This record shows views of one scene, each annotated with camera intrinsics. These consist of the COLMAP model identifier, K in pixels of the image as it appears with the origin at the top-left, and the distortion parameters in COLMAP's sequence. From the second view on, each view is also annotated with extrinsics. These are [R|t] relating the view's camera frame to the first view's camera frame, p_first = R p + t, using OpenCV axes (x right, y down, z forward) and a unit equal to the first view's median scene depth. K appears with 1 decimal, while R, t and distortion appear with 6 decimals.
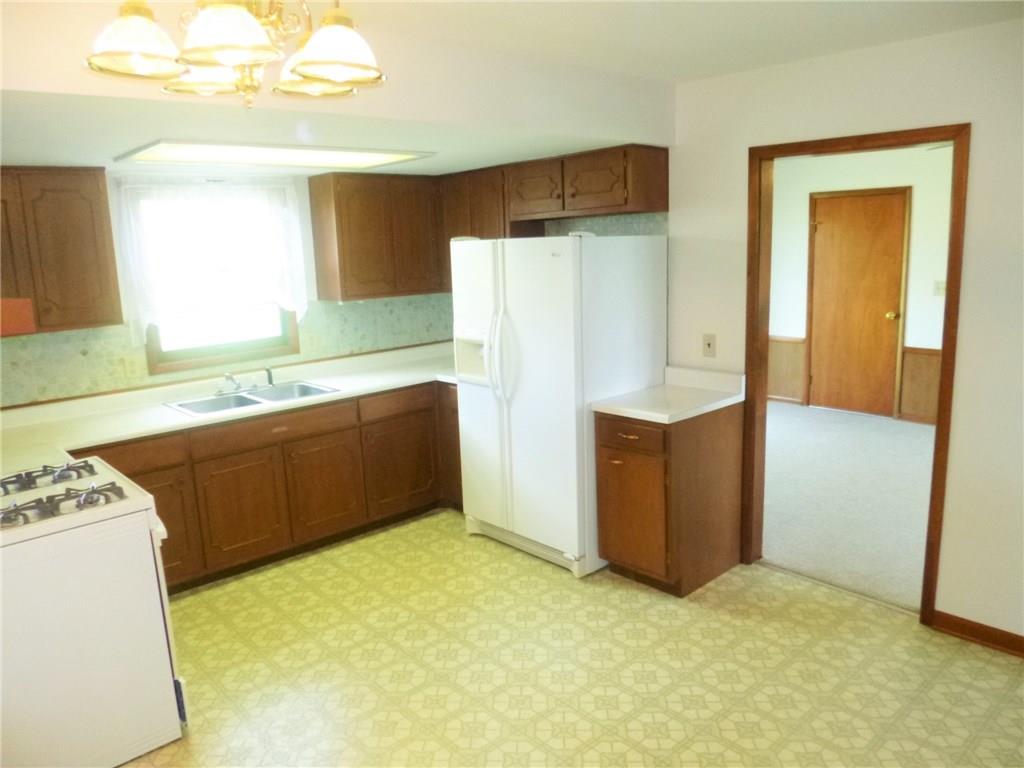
lens RADIAL K [[752.5, 0, 511.9], [0, 752.5, 385.1], [0, 0, 1]] dist [0.000192, -0.001643]
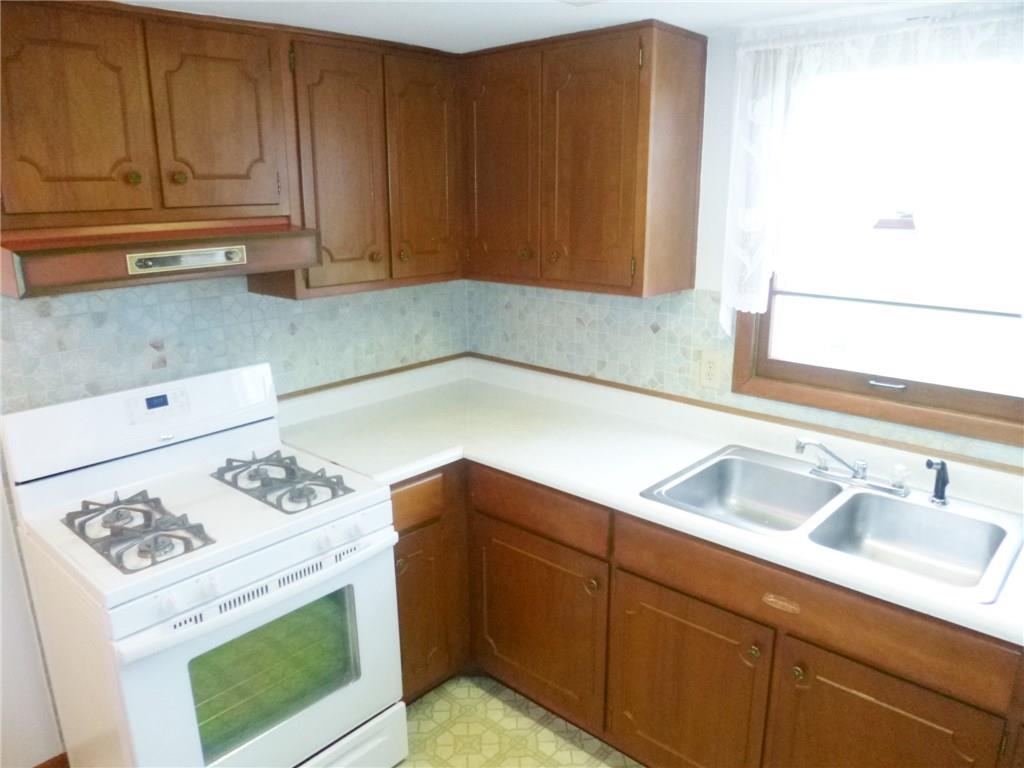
lens RADIAL K [[752.5, 0, 509.4], [0, 752.5, 382.8], [0, 0, 1]] dist [0.000192, -0.001643]
pose [[0.099461, 0.302911, -0.947815, 0.050669], [-0.193063, 0.940311, 0.280253, -0.156920], [0.976132, 0.155114, 0.152005, 0.786235]]
